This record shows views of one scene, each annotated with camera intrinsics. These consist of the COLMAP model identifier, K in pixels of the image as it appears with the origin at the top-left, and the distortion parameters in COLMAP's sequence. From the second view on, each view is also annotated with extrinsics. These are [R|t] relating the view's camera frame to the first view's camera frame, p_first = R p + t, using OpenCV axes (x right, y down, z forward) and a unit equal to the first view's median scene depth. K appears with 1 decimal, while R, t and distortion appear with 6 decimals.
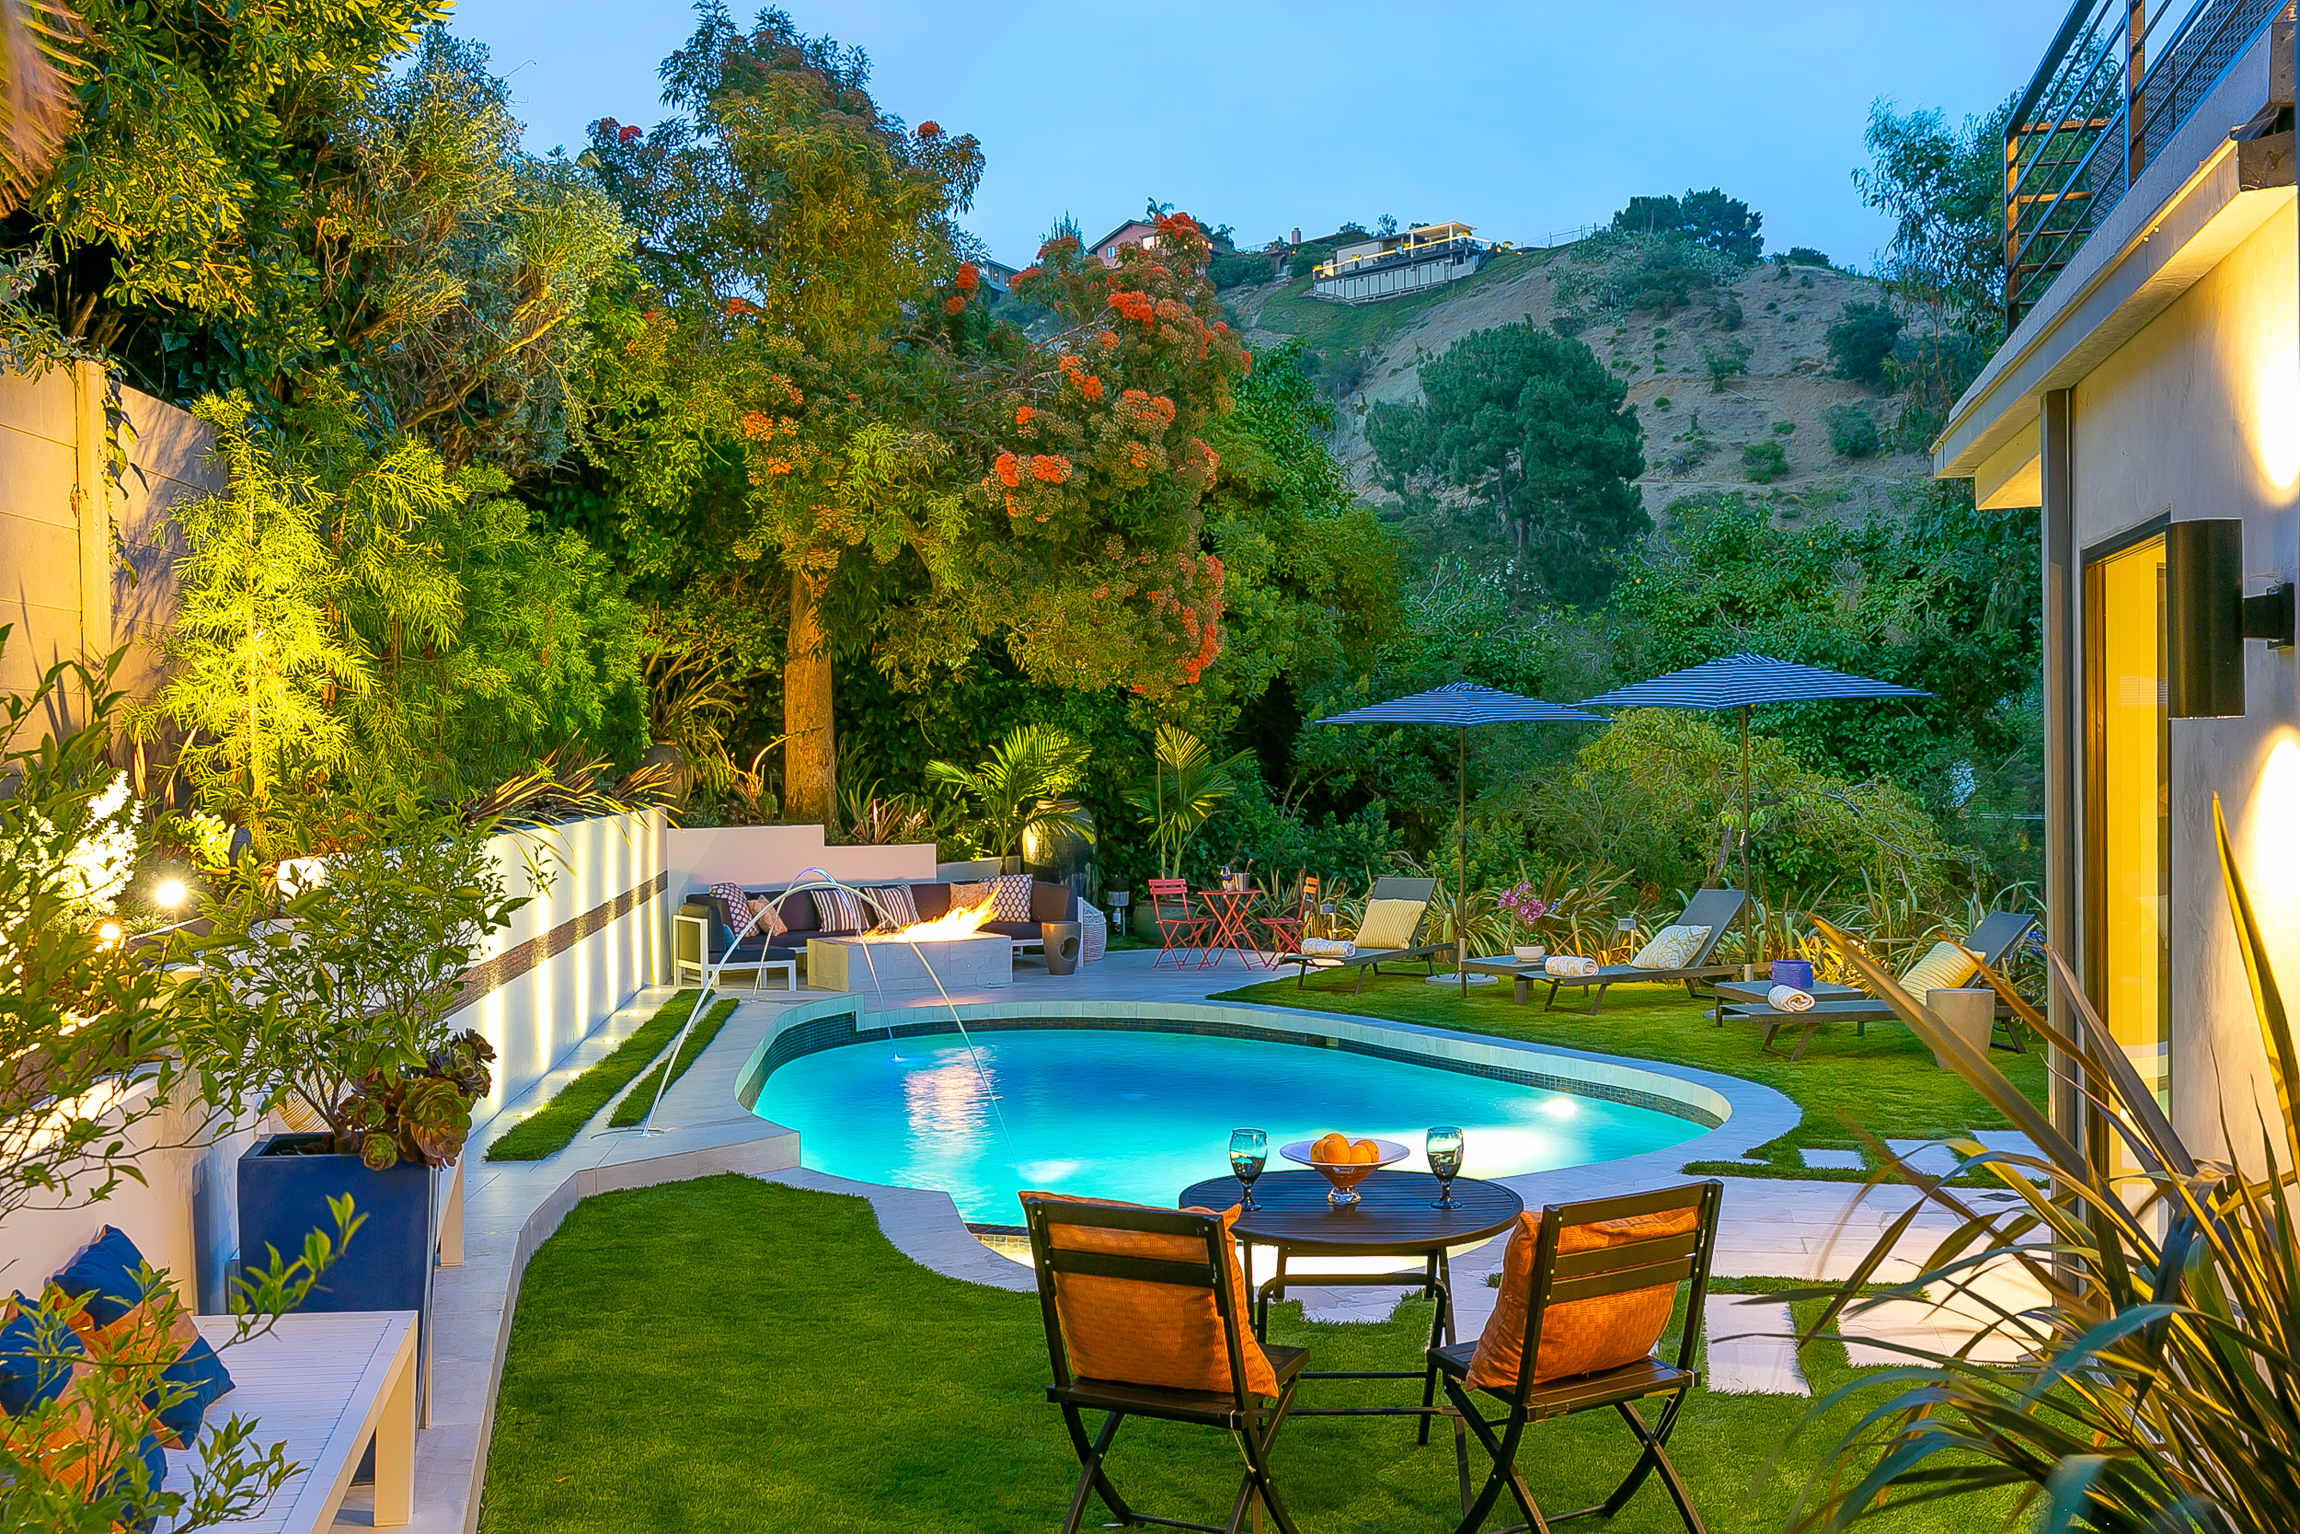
lens RADIAL K [[2233.0, 0, 1164.5], [0, 2233.0, 779.9], [0, 0, 1]] dist [0.026741, 0.000000]
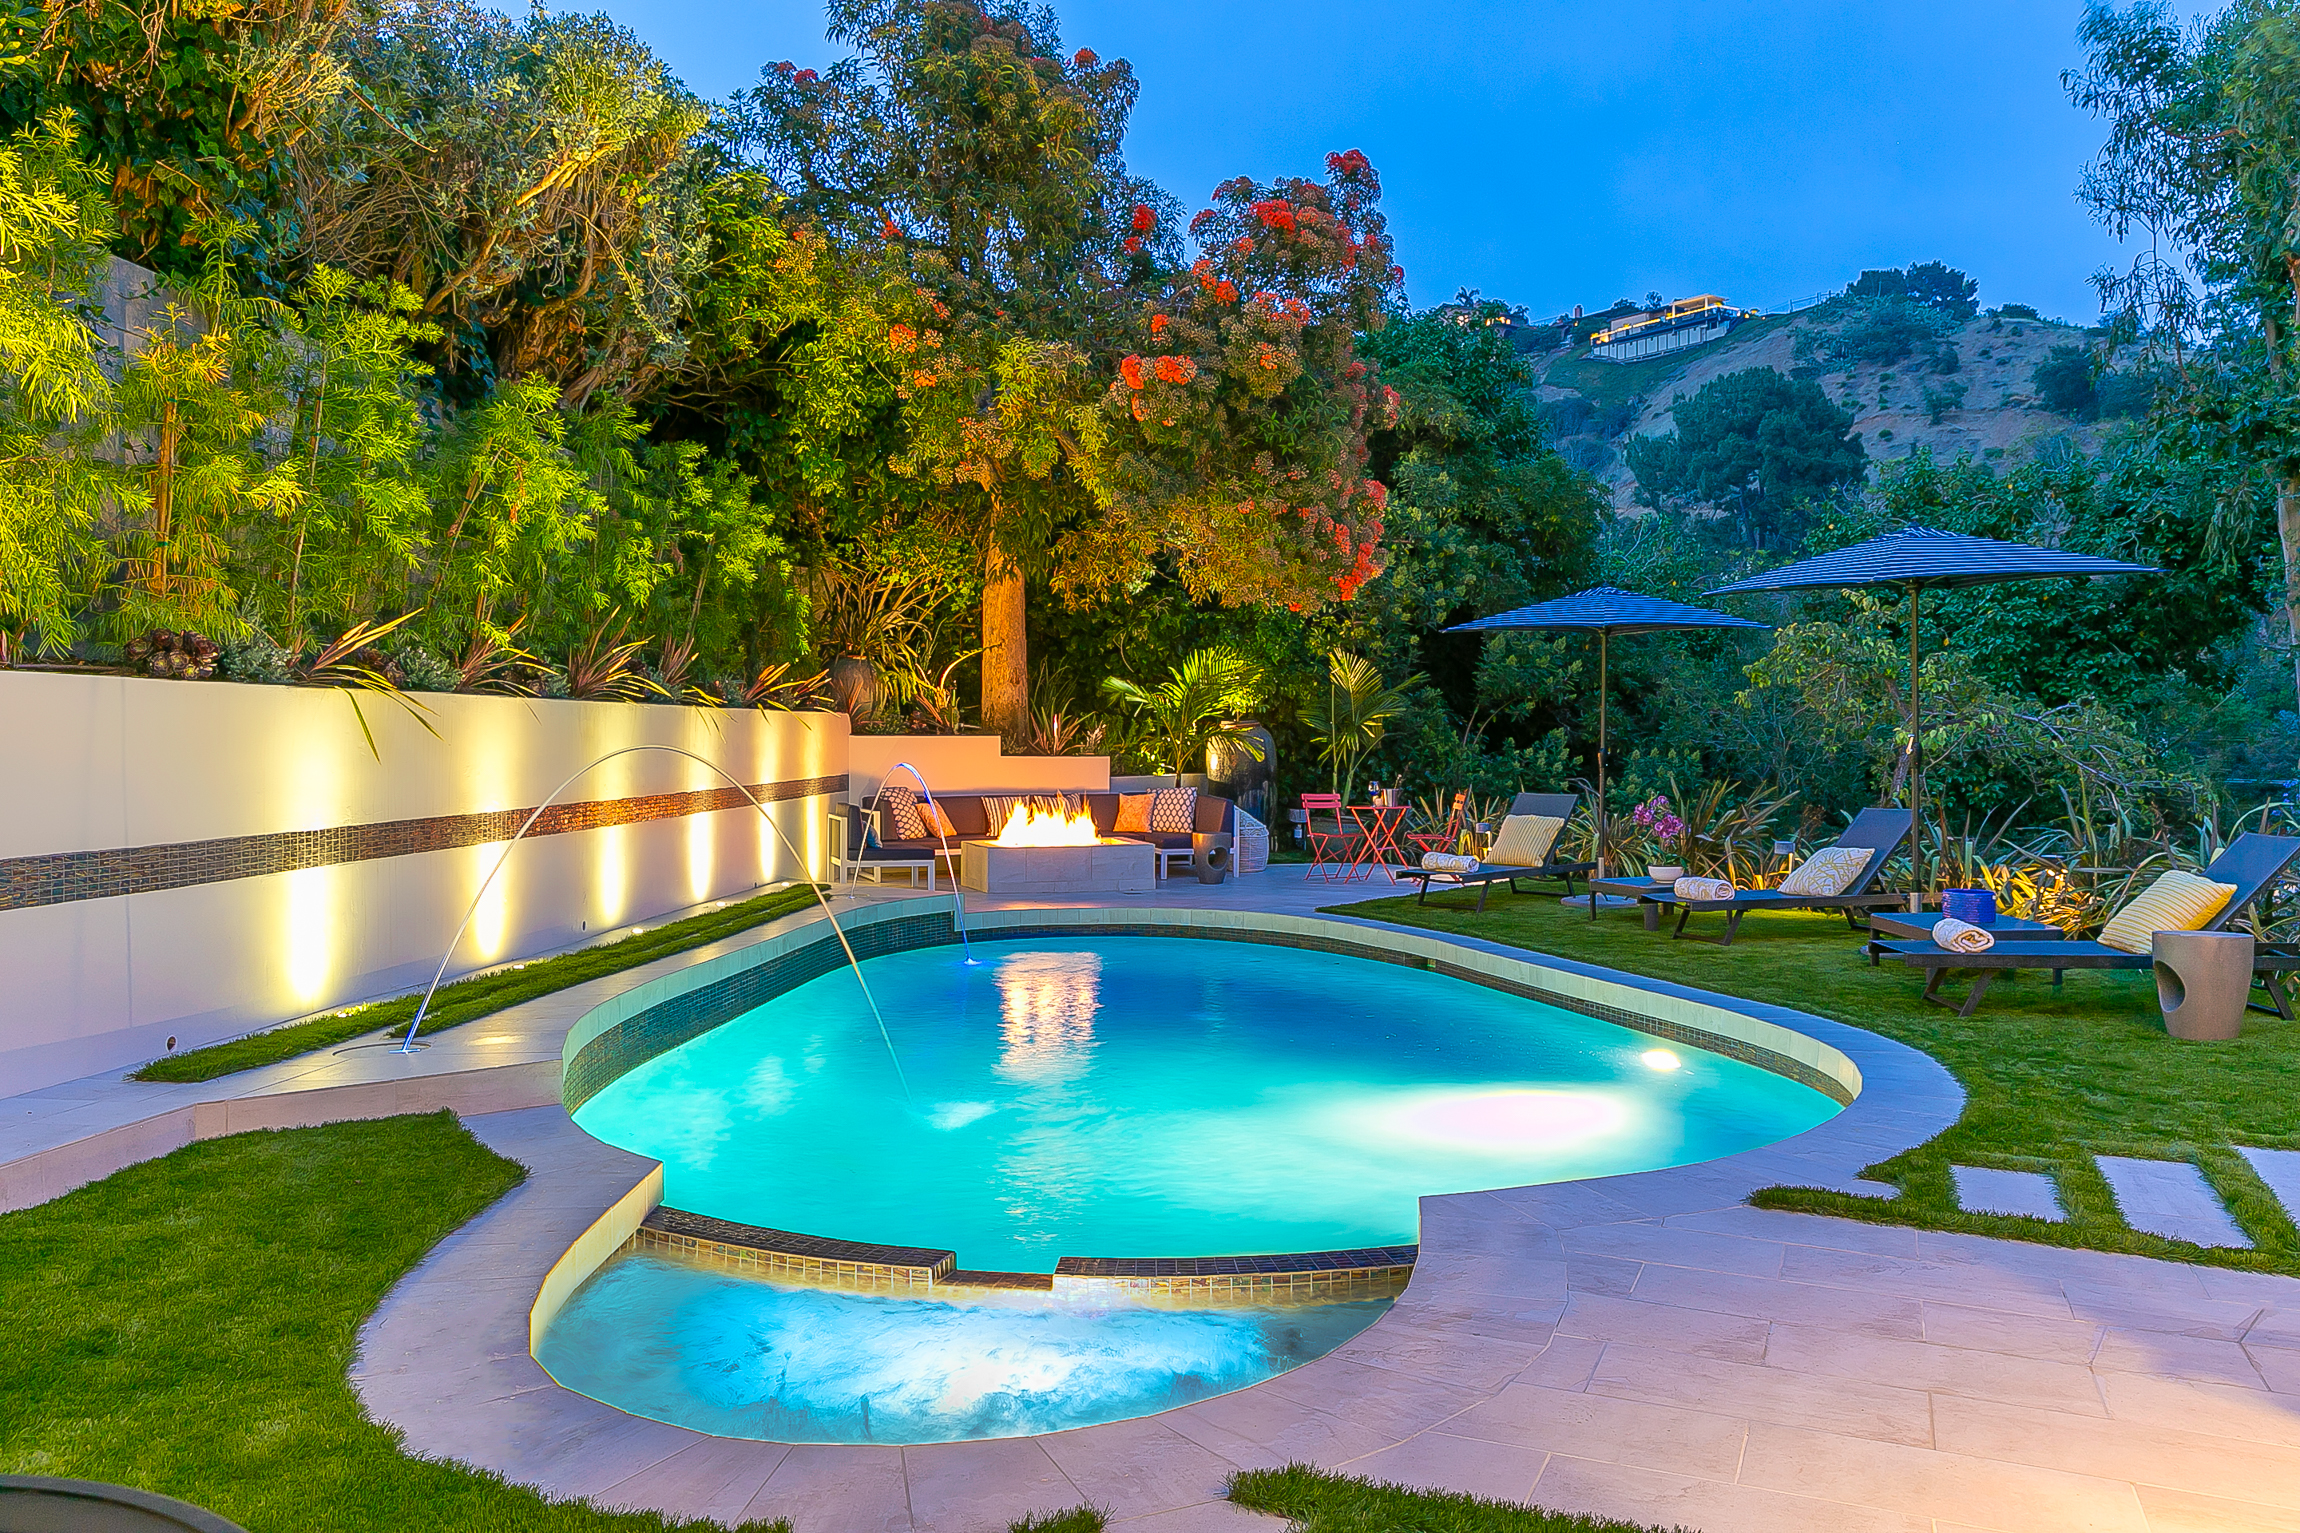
lens RADIAL K [[1691.0, 0, 1144.8], [0, 1691.0, 734.7], [0, 0, 1]] dist [0.012299, 0.006784]
pose [[0.981322, 0.015161, -0.191776, 0.067838], [-0.016014, 0.999868, -0.002901, 0.020309], [0.191707, 0.005918, 0.981434, 0.218508]]
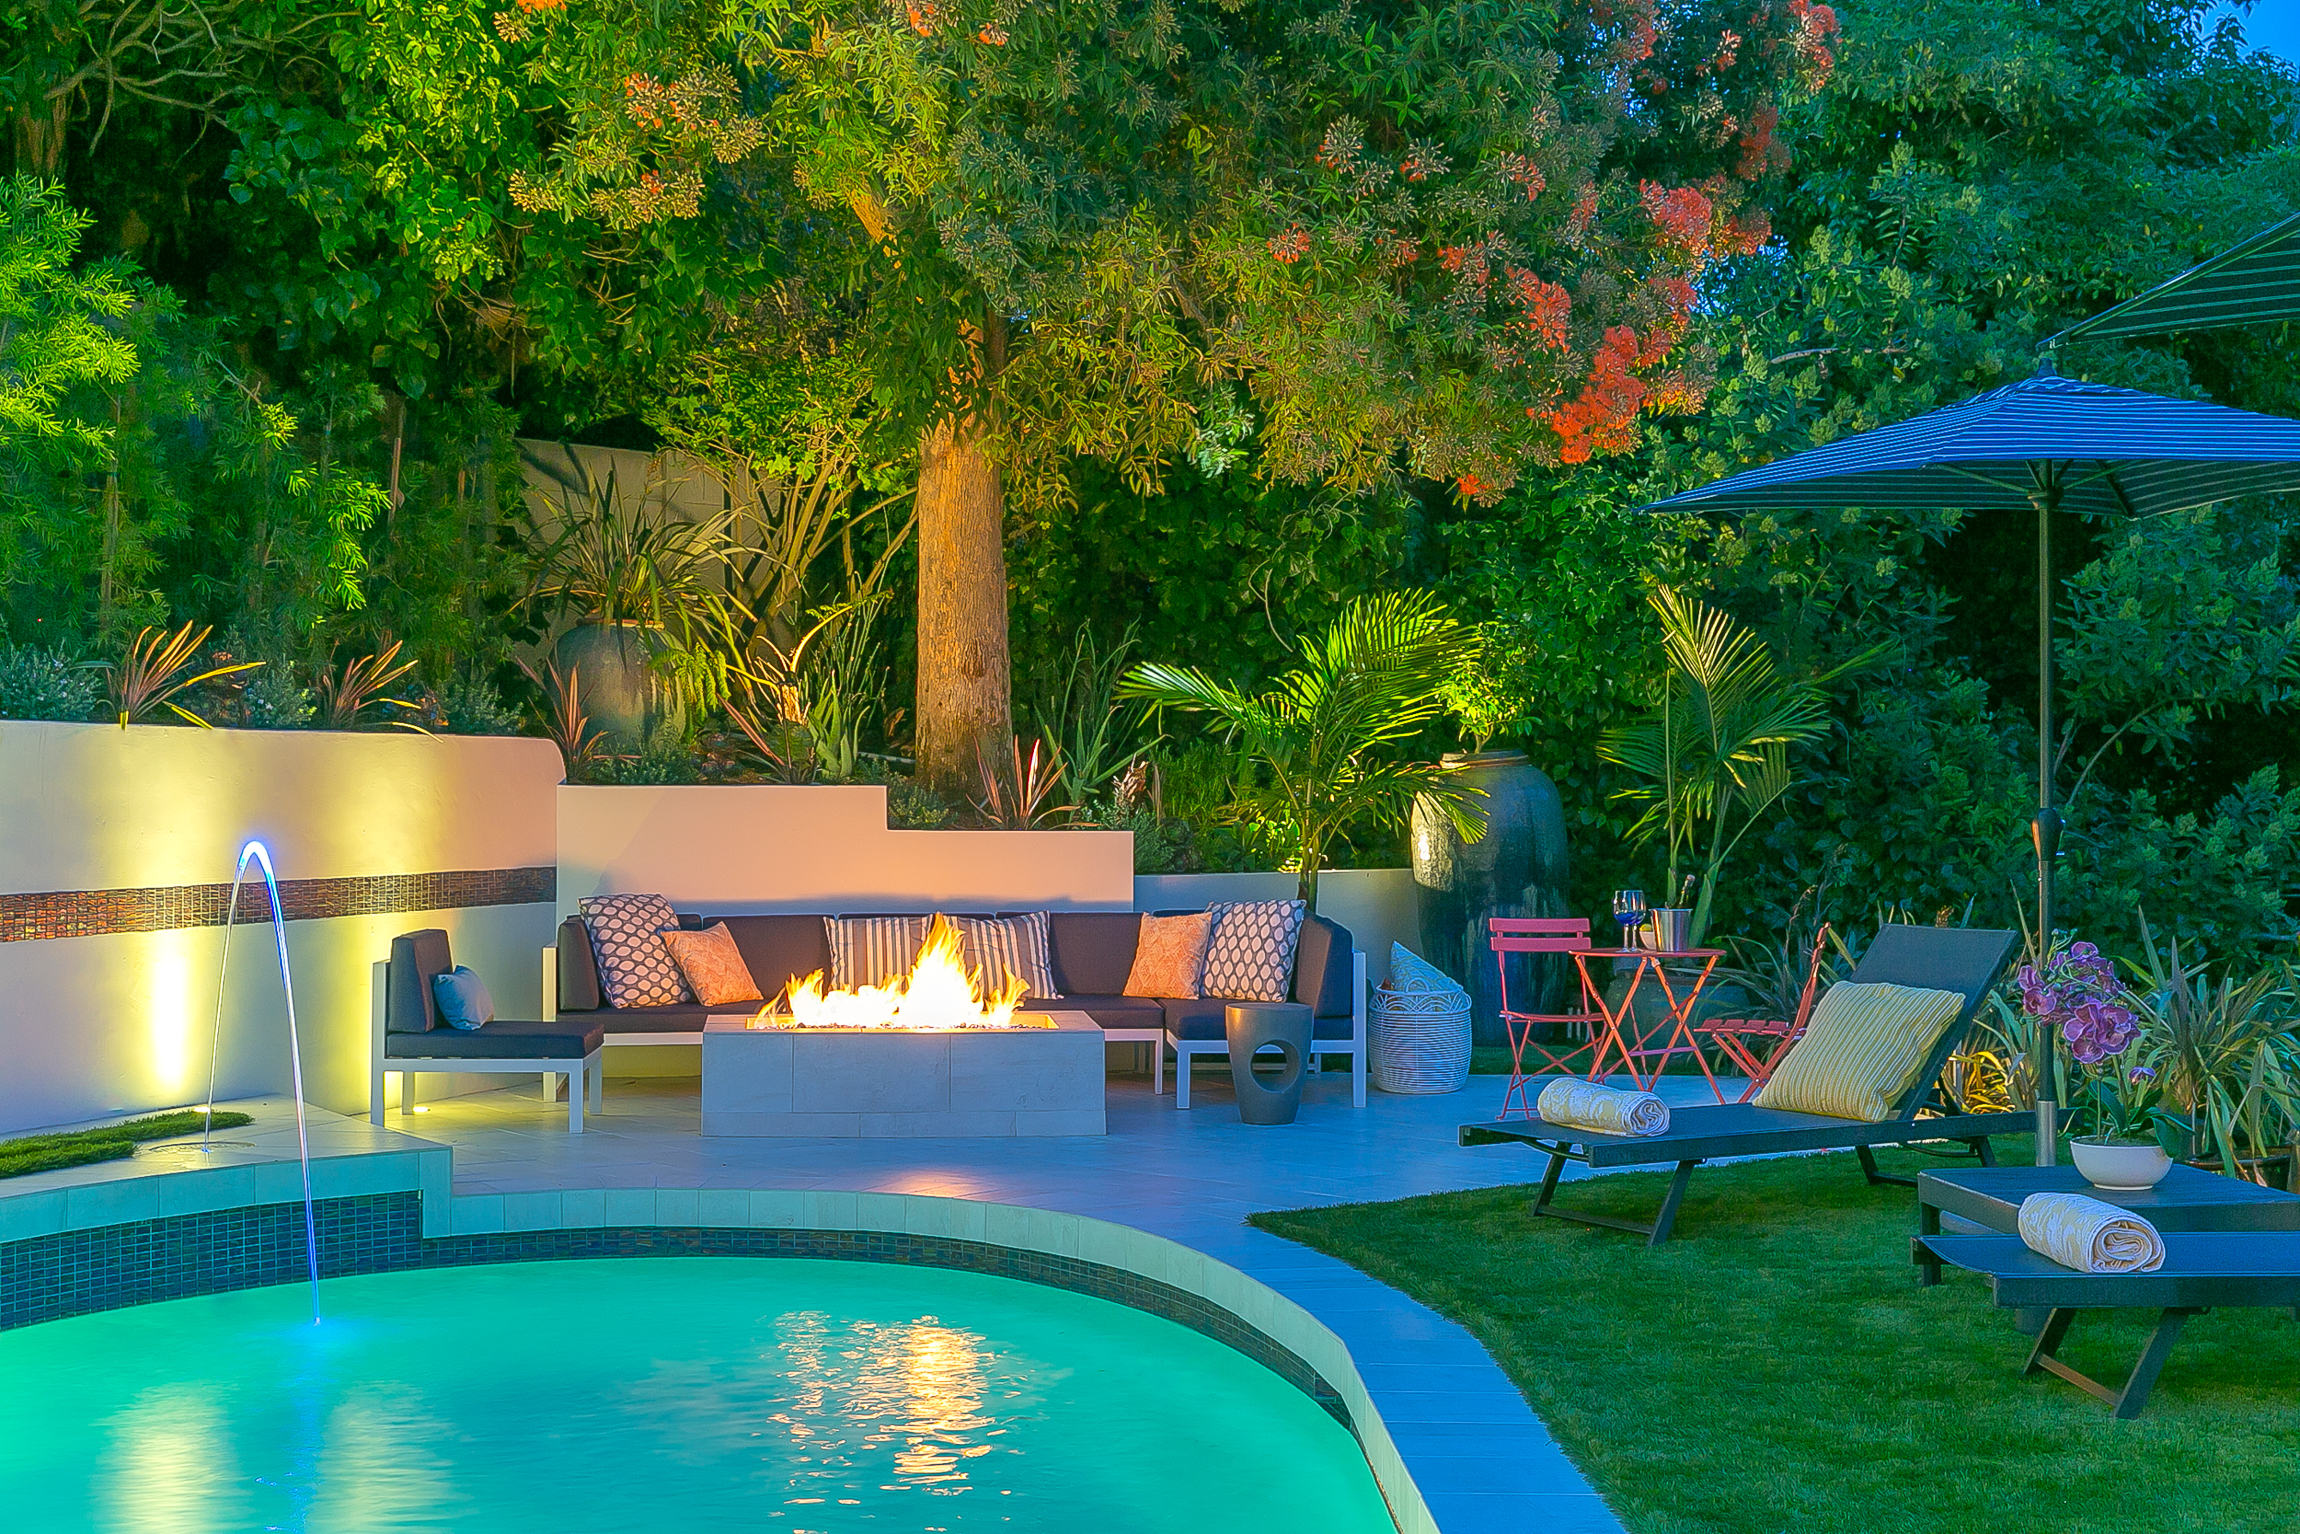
lens RADIAL K [[2877.2, 0, 1138.0], [0, 2877.2, 761.4], [0, 0, 1]] dist [-0.004983, 0.000000]
pose [[0.895849, 0.008129, -0.444285, 0.175982], [-0.014592, 0.999832, -0.011130, 0.020472], [0.444119, 0.016454, 0.895817, 0.445975]]
